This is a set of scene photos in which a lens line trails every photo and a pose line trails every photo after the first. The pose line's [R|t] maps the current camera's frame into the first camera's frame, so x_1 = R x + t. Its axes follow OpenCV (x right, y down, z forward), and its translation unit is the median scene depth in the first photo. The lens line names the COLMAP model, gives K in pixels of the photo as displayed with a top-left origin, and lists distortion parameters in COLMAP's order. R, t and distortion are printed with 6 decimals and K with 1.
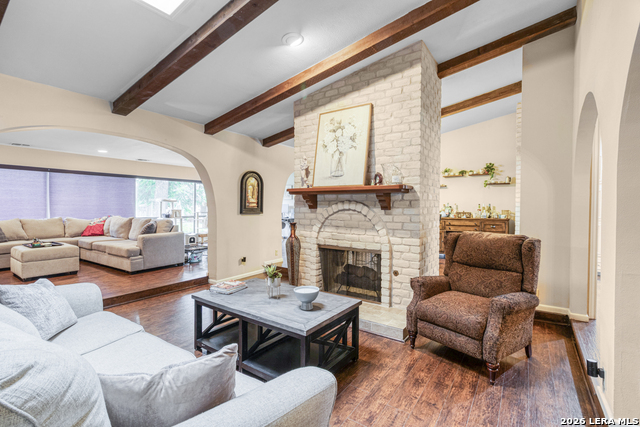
lens RADIAL K [[293.2, 0, 323.7], [0, 293.2, 211.3], [0, 0, 1]] dist [0.003927, 0.001904]
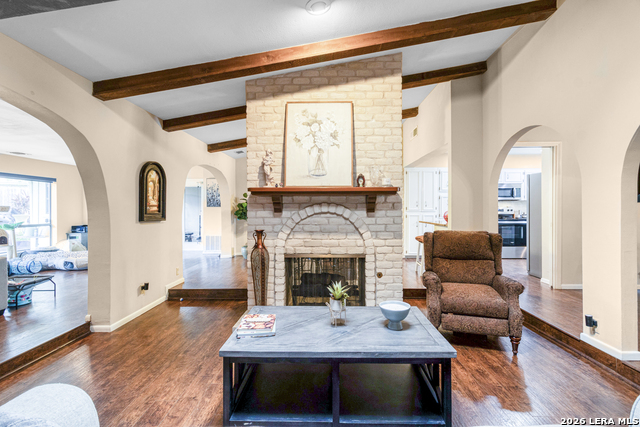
lens RADIAL K [[293.2, 0, 322.9], [0, 293.2, 210.2], [0, 0, 1]] dist [0.003927, 0.001904]
pose [[0.829014, -0.010840, 0.559123, -0.438488], [0.019711, 0.999757, -0.009844, -0.004726], [-0.558881, 0.019182, 0.829026, 0.249973]]
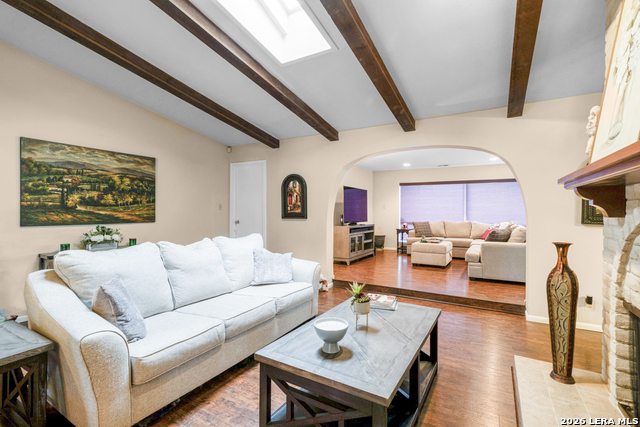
lens RADIAL K [[293.2, 0, 320.7], [0, 293.2, 213.9], [0, 0, 1]] dist [0.003927, 0.001904]
pose [[0.073991, 0.007208, -0.997233, 0.414470], [-0.017596, 0.999828, 0.005921, -0.008466], [0.997104, 0.017109, 0.074105, 0.567558]]
